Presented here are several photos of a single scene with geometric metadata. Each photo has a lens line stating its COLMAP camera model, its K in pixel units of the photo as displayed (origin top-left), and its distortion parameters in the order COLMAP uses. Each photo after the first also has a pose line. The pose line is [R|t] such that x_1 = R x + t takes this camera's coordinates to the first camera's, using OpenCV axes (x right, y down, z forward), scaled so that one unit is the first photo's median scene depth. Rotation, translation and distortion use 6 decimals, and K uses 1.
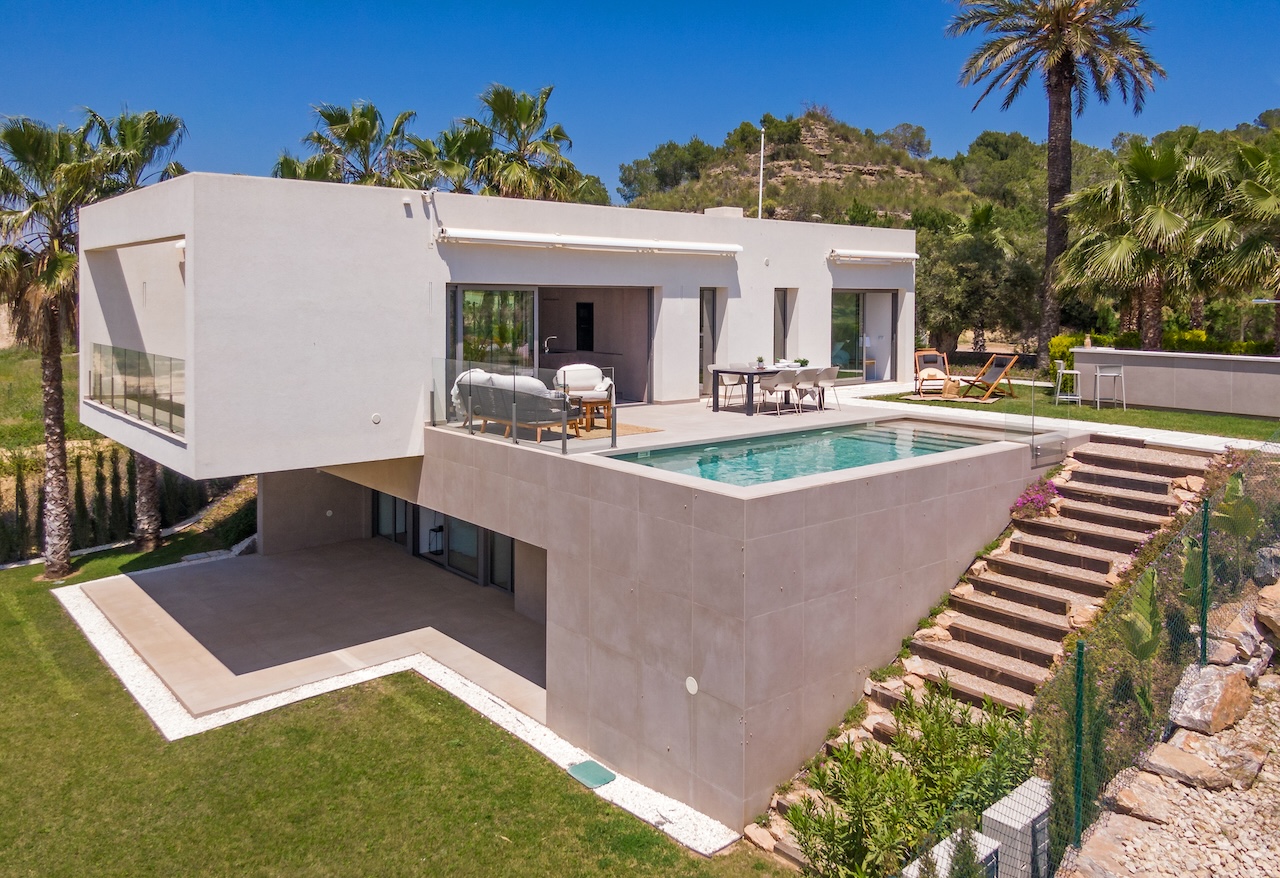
lens RADIAL K [[950.0, 0, 634.2], [0, 950.0, 321.6], [0, 0, 1]] dist [0.010408, -0.008068]
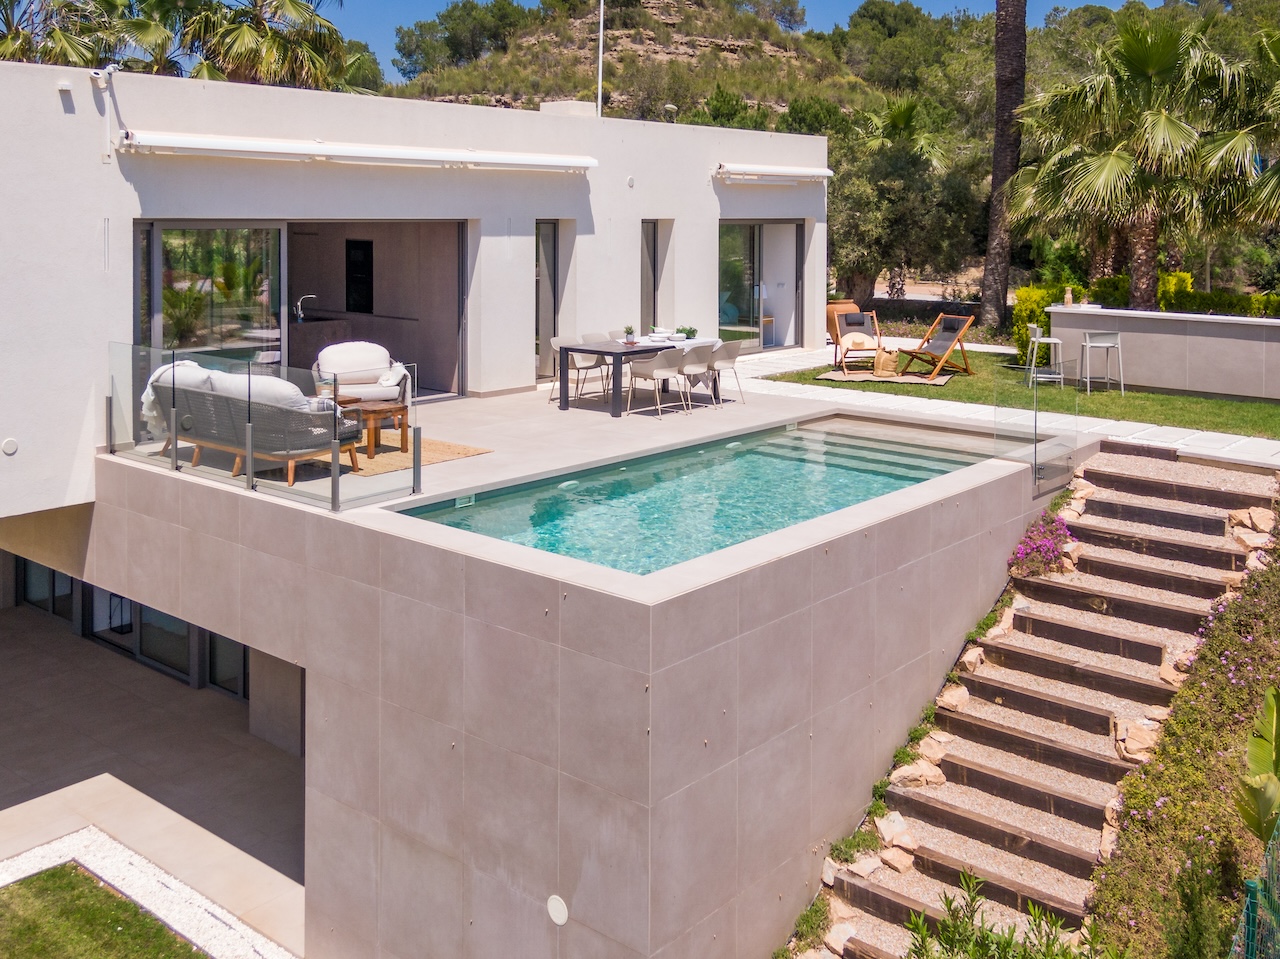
lens RADIAL K [[1247.8, 0, 634.1], [0, 1247.8, 247.5], [0, 0, 1]] dist [0.009486, 0.000280]
pose [[0.984513, 0.000453, 0.175314, -0.021548], [-0.001941, 0.999964, 0.008318, -0.030455], [-0.175303, -0.008530, 0.984478, 0.150664]]
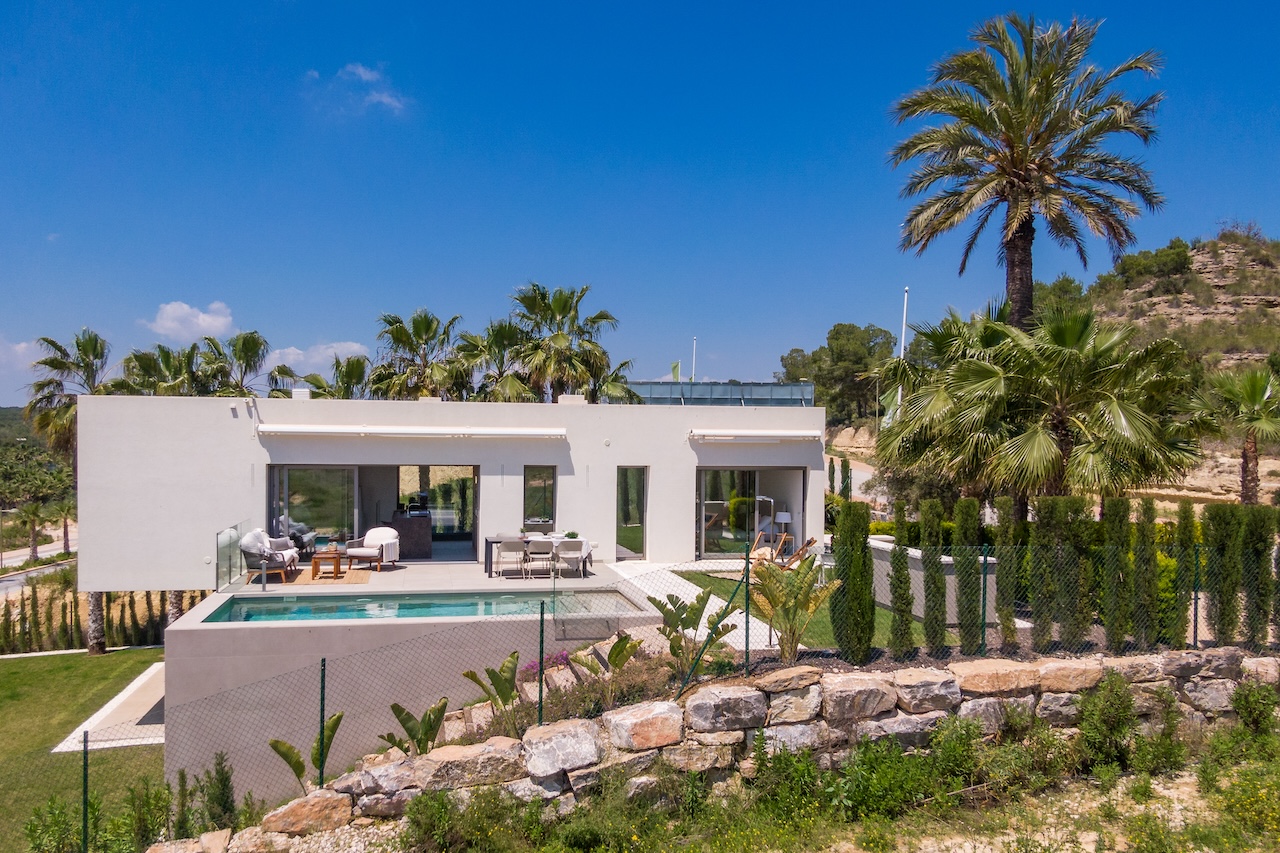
lens RADIAL K [[977.9, 0, 638.8], [0, 977.9, 486.2], [0, 0, 1]] dist [0.040447, -0.070573]
pose [[0.871980, 0.023887, -0.488959, 0.968406], [-0.016876, 0.999682, 0.018742, -0.046278], [0.489251, -0.008092, 0.872105, 0.038305]]
